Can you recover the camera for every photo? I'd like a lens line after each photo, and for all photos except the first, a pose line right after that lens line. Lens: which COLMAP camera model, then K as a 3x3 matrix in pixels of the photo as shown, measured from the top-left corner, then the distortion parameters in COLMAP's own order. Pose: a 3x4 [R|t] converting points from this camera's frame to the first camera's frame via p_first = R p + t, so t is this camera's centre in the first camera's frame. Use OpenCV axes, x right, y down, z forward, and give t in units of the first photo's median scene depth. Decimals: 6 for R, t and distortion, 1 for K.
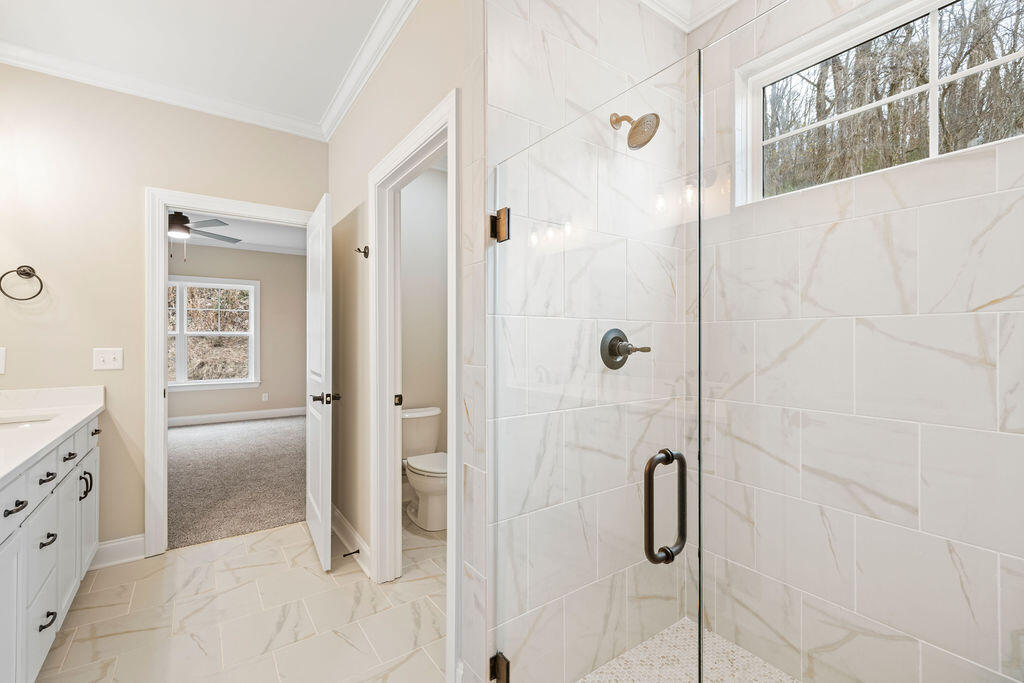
lens RADIAL K [[429.9, 0, 517.7], [0, 429.9, 338.8], [0, 0, 1]] dist [0.004439, -0.000774]
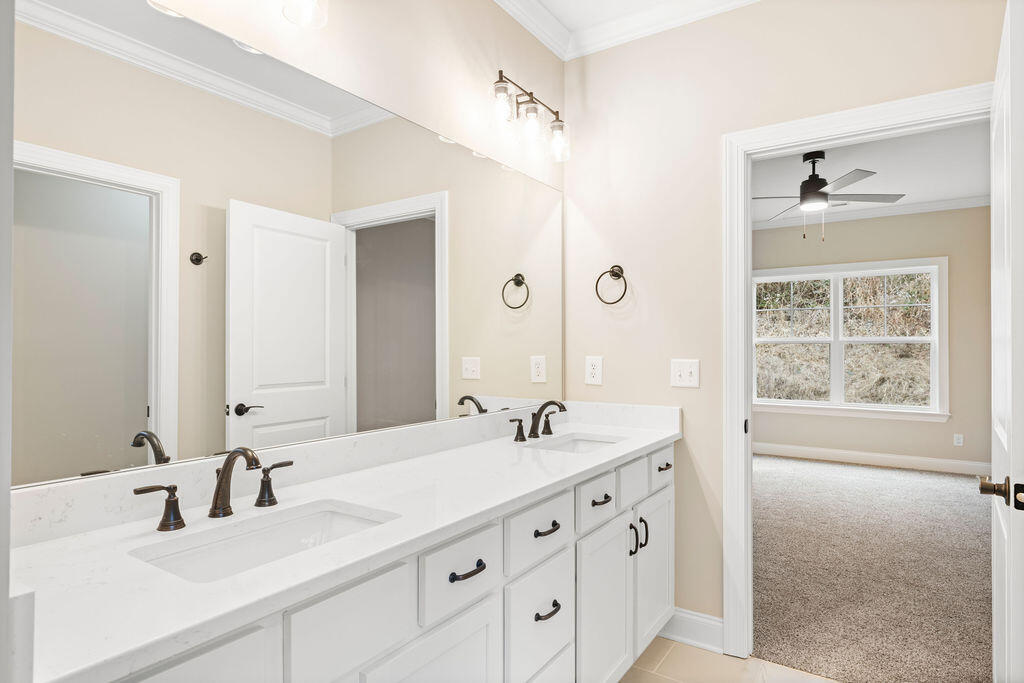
lens RADIAL K [[583.3, 0, 489.6], [0, 583.3, 341.8], [0, 0, 1]] dist [-0.002029, 0.001686]
pose [[0.337665, -0.009157, -0.941222, -0.056889], [0.001324, 0.999956, -0.009253, 0.000059], [0.941265, 0.001878, 0.337663, 0.218394]]
